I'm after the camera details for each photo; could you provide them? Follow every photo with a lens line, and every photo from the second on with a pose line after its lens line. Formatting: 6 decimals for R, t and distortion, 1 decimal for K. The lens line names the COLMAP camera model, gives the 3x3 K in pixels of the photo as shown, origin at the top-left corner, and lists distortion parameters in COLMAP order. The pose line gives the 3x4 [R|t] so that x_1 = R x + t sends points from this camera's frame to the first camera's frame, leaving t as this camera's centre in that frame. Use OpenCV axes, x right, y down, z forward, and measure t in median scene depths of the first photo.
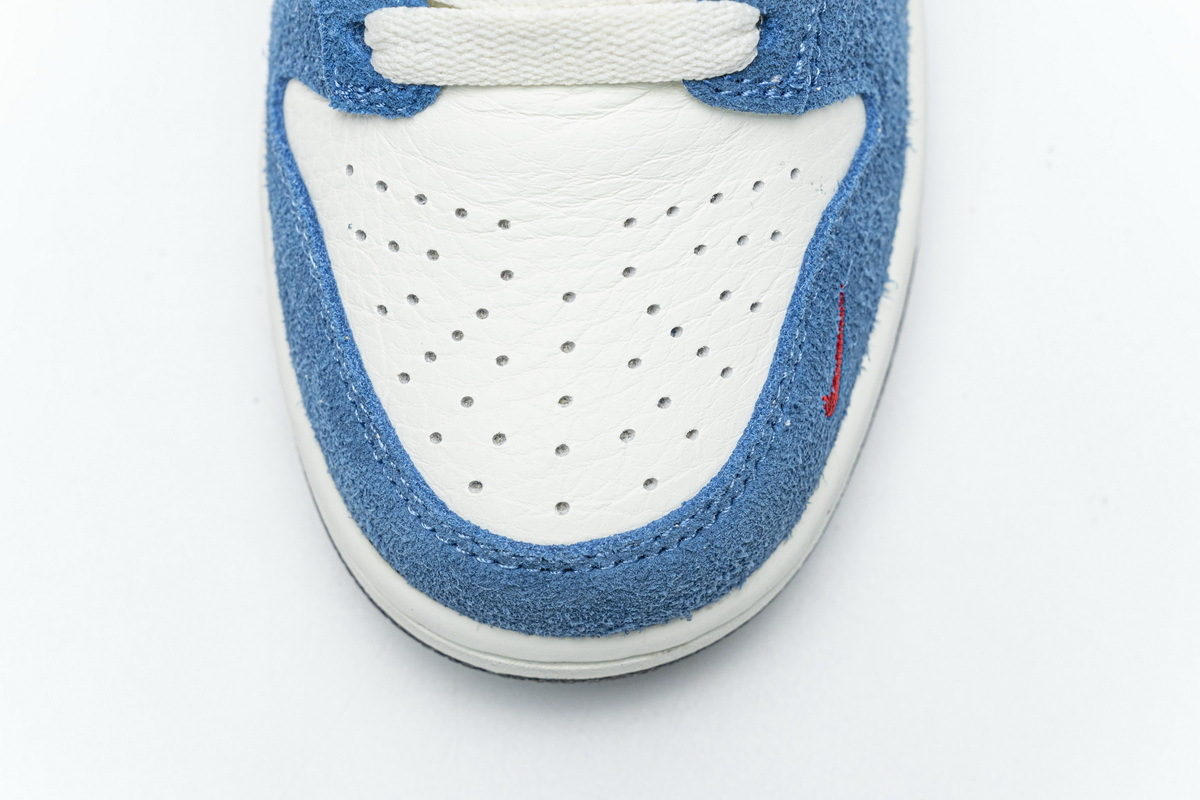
lens RADIAL K [[2331.7, 0, 600.0], [0, 2331.7, 400.0], [0, 0, 1]] dist [0.010490, -0.046820]
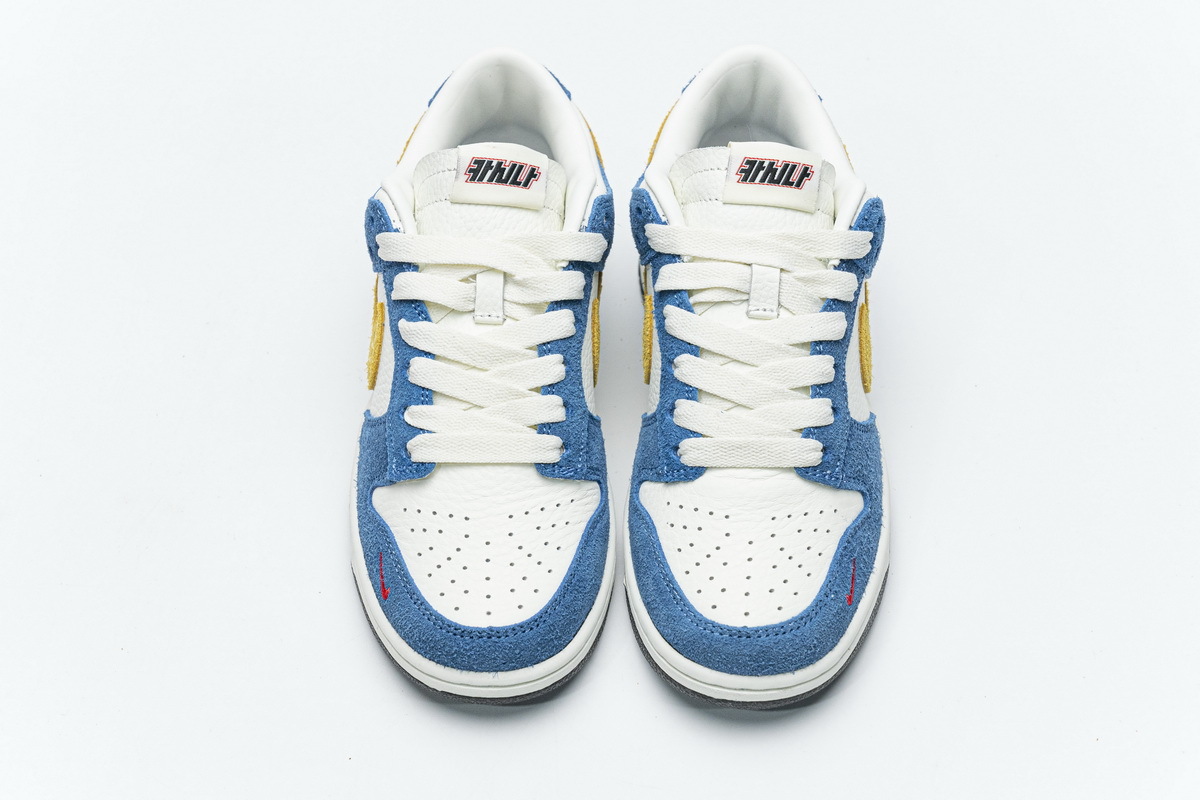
lens RADIAL K [[2331.7, 0, 600.0], [0, 2331.7, 400.0], [0, 0, 1]] dist [0.010490, -0.046820]
pose [[0.998555, 0.035026, -0.040747, -0.082846], [-0.049206, 0.900720, -0.431605, 0.973585], [0.021584, 0.432986, 0.901142, -1.491462]]
